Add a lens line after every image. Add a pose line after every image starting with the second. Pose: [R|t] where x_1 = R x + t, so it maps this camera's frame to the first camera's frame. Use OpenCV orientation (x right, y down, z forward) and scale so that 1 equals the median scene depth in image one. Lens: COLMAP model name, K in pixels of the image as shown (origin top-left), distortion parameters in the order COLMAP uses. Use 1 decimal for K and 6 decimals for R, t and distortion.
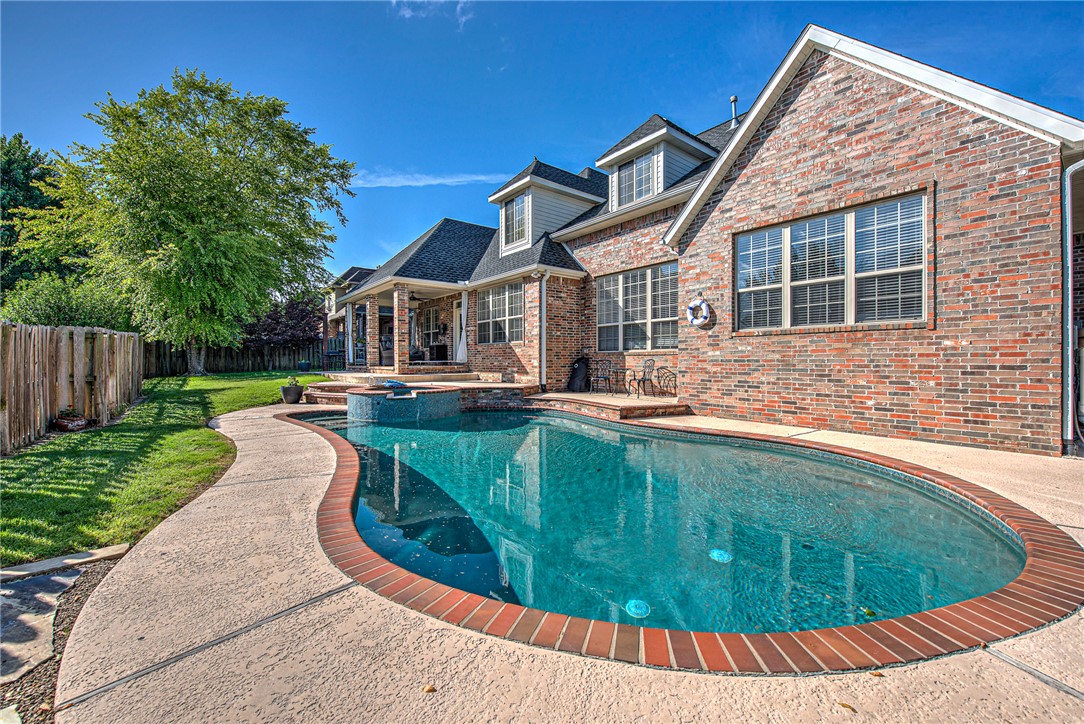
lens RADIAL K [[437.4, 0, 538.8], [0, 437.4, 360.8], [0, 0, 1]] dist [-0.001711, -0.000493]
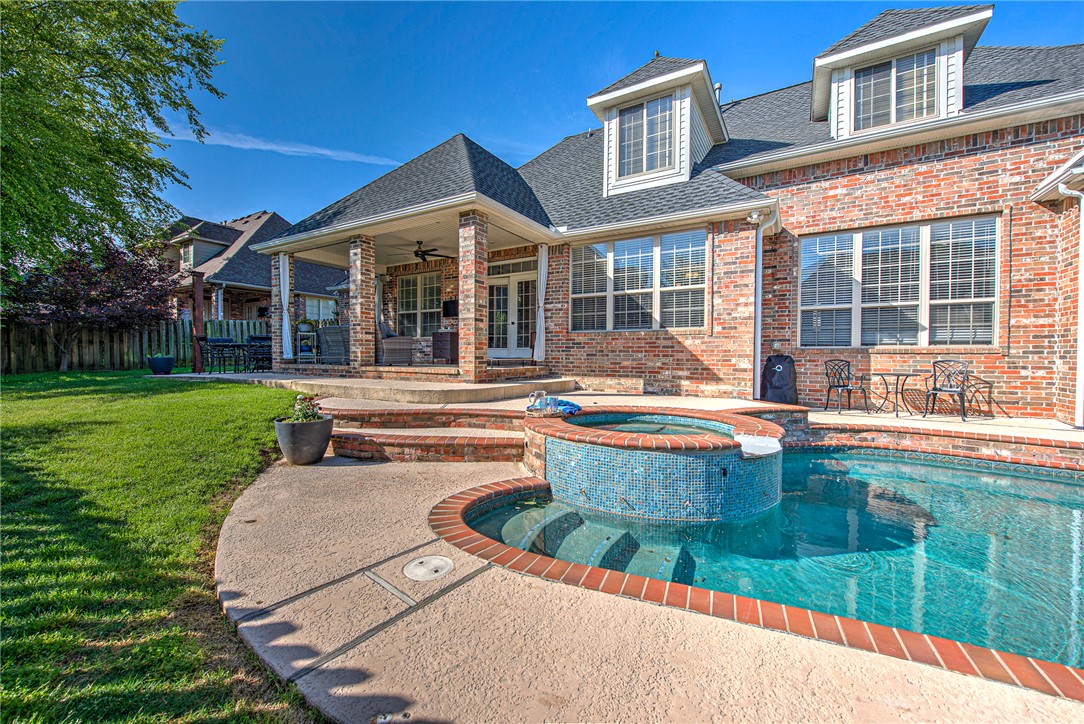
lens RADIAL K [[437.4, 0, 547.1], [0, 437.4, 362.0], [0, 0, 1]] dist [-0.001711, -0.000493]
pose [[0.931117, 0.008377, 0.364623, -0.448185], [-0.011250, 0.999920, 0.005754, 0.002052], [-0.364546, -0.009459, 0.931137, 0.492349]]
